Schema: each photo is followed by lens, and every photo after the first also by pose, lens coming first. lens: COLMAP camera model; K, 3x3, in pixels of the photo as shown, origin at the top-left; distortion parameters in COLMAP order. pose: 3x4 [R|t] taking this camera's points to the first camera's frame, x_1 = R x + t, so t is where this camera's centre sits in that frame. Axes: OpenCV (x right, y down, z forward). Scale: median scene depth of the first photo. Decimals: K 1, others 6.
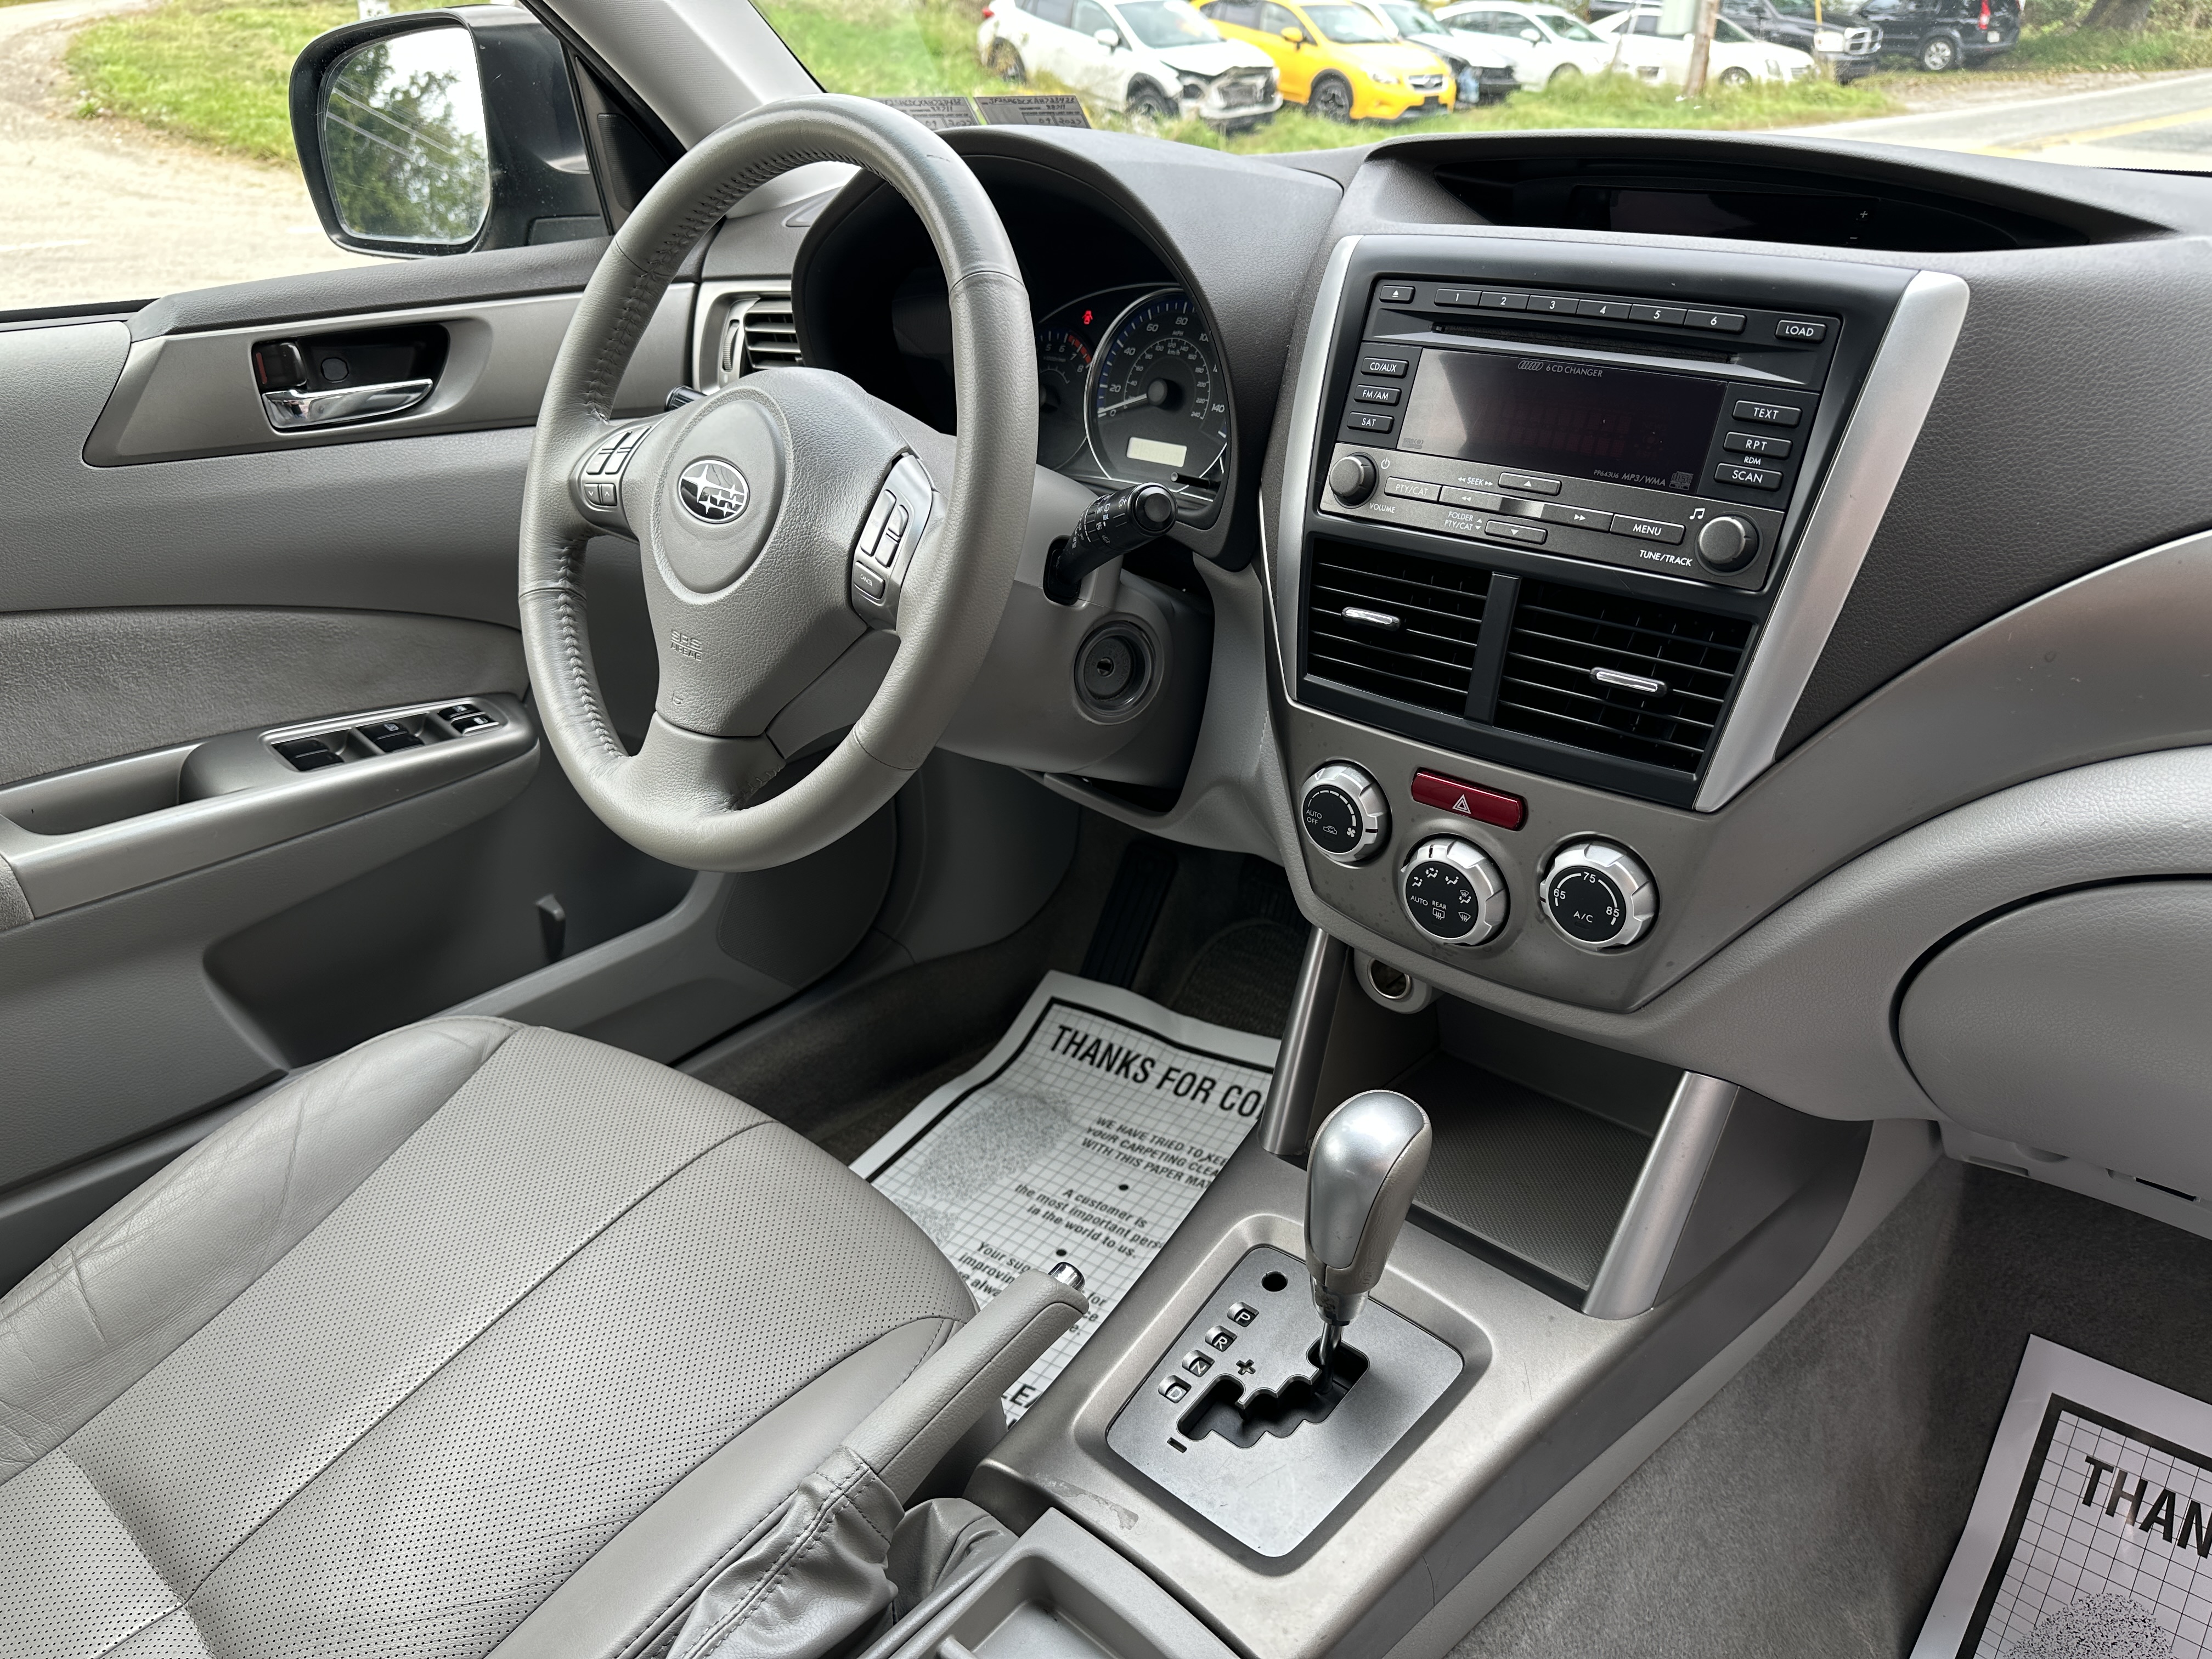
lens RADIAL K [[1562.7, 0, 1130.8], [0, 1562.7, 807.3], [0, 0, 1]] dist [0.006448, -0.011223]
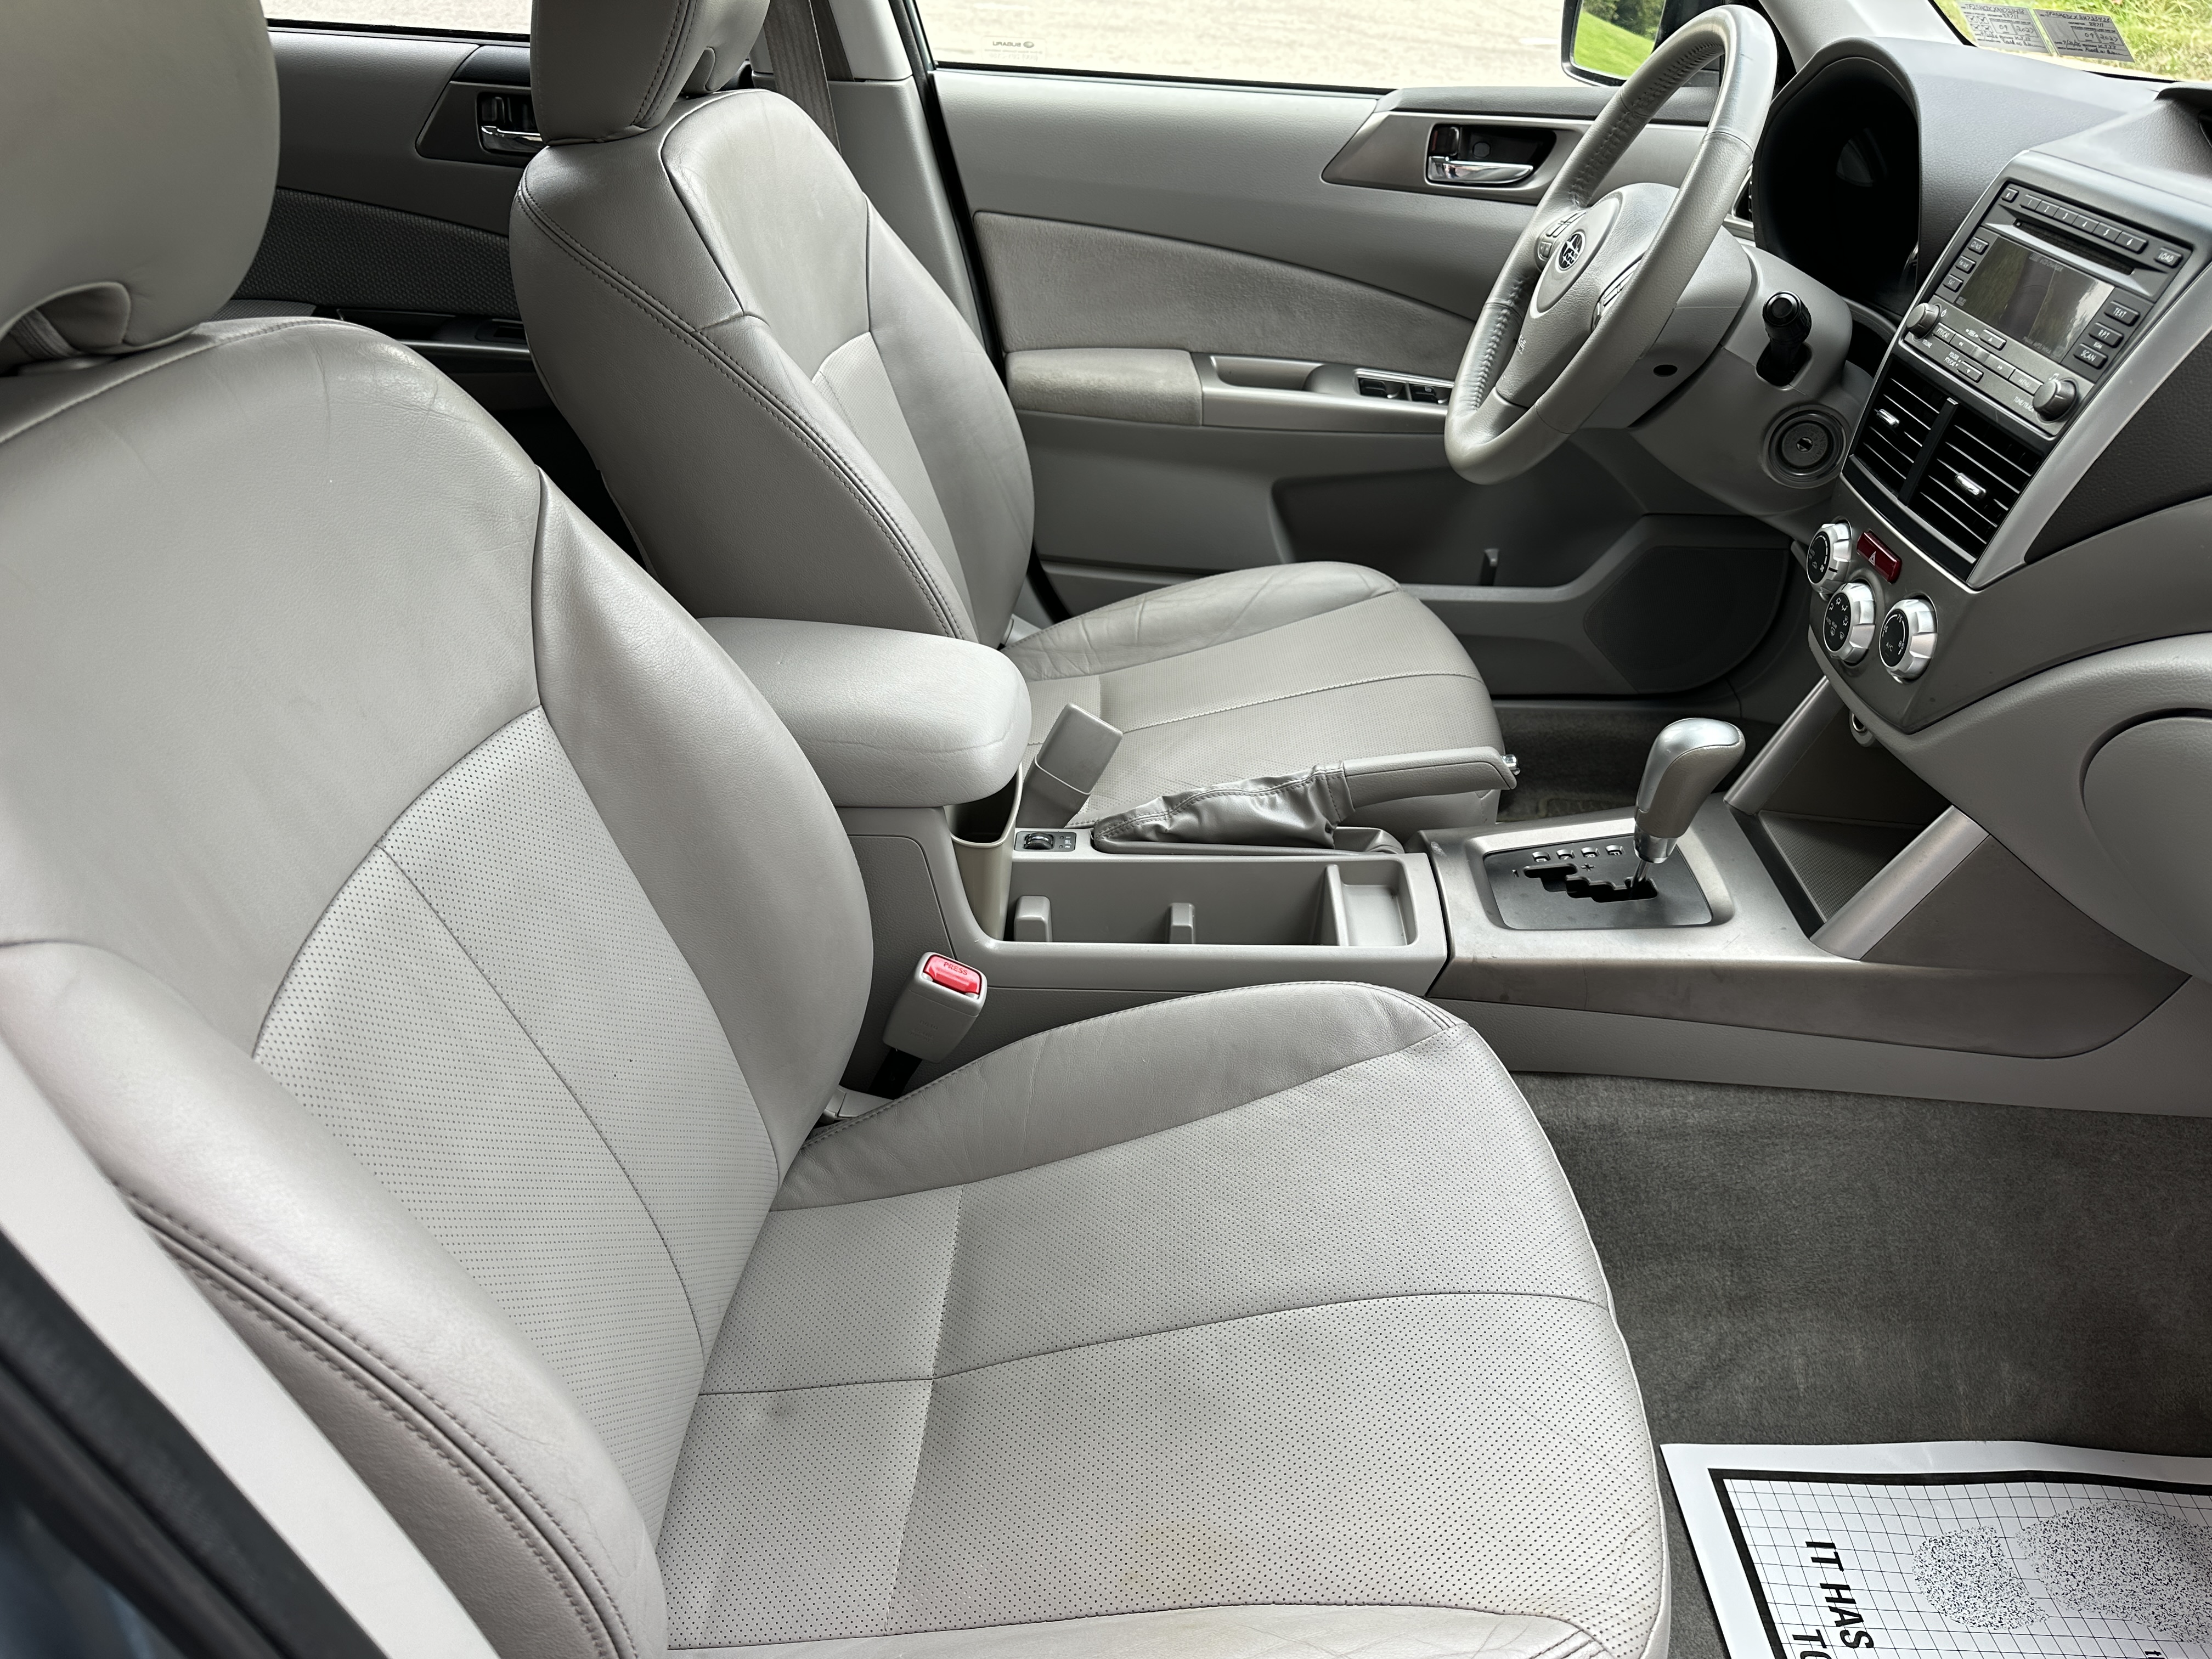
lens RADIAL K [[1562.7, 0, 1130.8], [0, 1562.7, 807.3], [0, 0, 1]] dist [0.006448, -0.011223]
pose [[0.643537, 0.415993, -0.642503, 0.585099], [-0.361356, 0.905103, 0.224078, 0.095588], [0.674746, 0.087970, 0.732789, -0.341640]]
